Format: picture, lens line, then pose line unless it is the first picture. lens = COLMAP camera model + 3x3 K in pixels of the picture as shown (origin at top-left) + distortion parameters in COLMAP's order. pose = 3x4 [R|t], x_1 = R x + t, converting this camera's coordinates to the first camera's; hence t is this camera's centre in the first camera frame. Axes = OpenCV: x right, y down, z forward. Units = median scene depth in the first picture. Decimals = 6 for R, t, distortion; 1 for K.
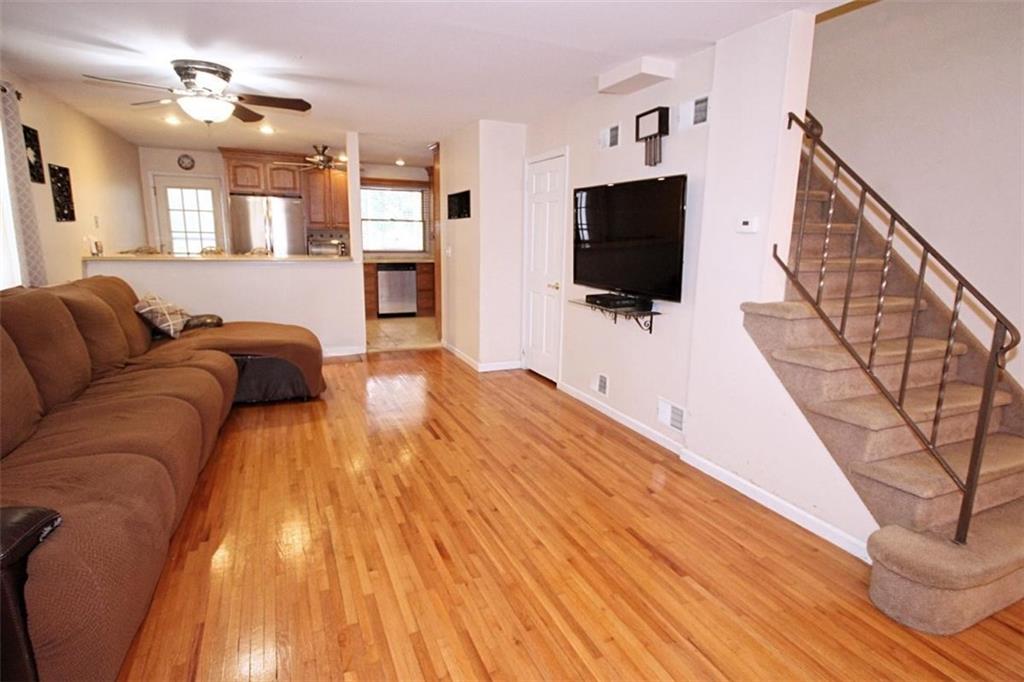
lens RADIAL K [[546.7, 0, 520.6], [0, 546.7, 340.2], [0, 0, 1]] dist [0.004609, 0.002593]
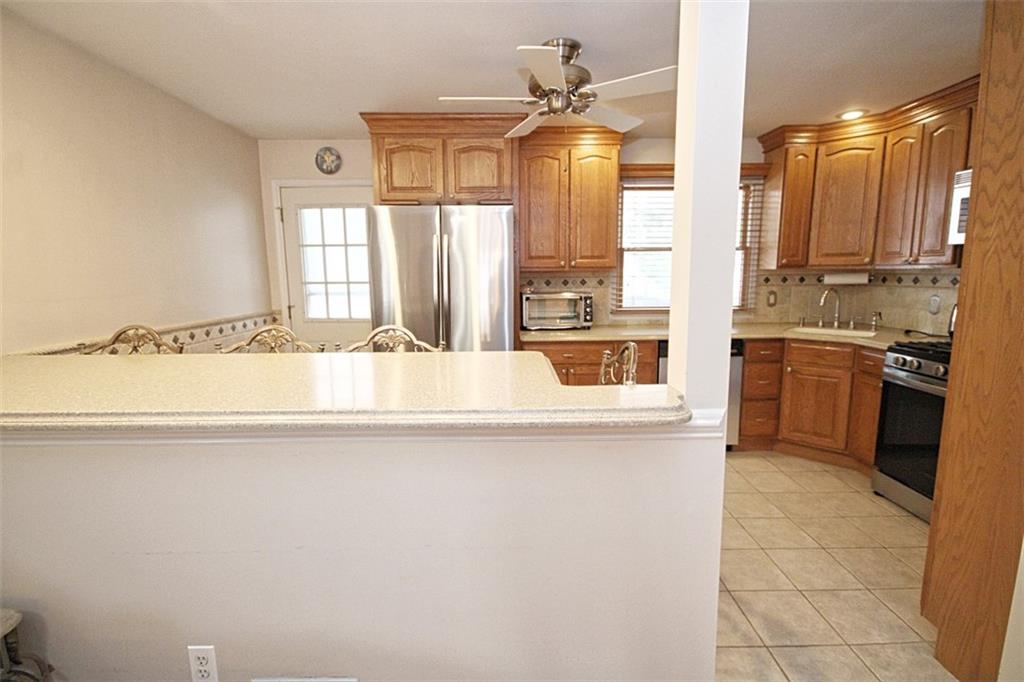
lens RADIAL K [[477.6, 0, 519.5], [0, 477.6, 340.0], [0, 0, 1]] dist [0.014772, -0.002985]
pose [[0.922644, 0.027020, -0.384705, -0.418781], [-0.045531, 0.998198, -0.039087, -0.232796], [0.382955, 0.053579, 0.922212, 1.131434]]
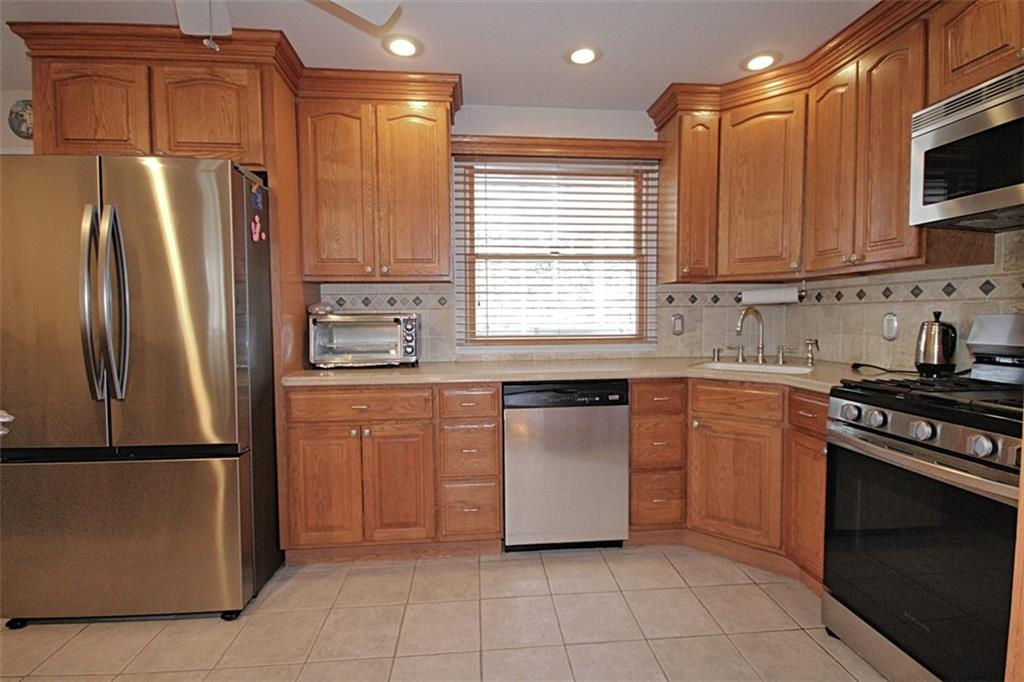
lens RADIAL K [[477.6, 0, 516.6], [0, 477.6, 339.8], [0, 0, 1]] dist [0.014772, -0.002985]
pose [[0.949929, -0.011451, -0.312255, -0.333262], [-0.032399, 0.990332, -0.134882, -0.249555], [0.310781, 0.138245, 0.940374, 1.456727]]
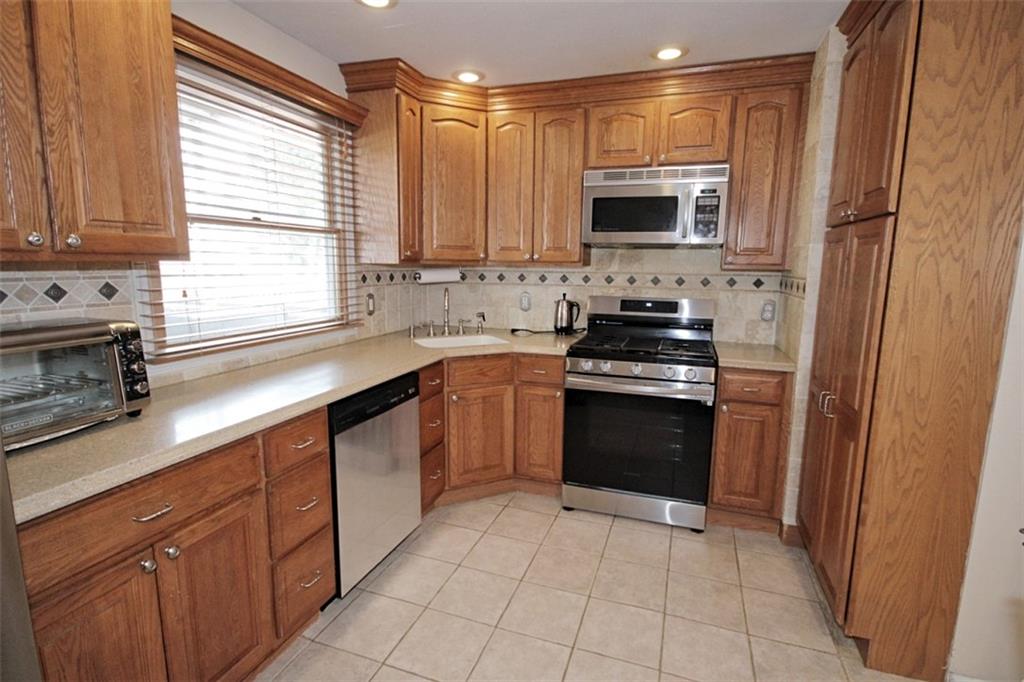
lens RADIAL K [[495.1, 0, 508.3], [0, 495.1, 341.1], [0, 0, 1]] dist [0.009669, -0.007215]
pose [[0.683851, -0.127482, 0.718398, -0.698699], [0.141106, 0.989137, 0.041205, -0.320376], [-0.715847, 0.073192, 0.694411, 1.549045]]
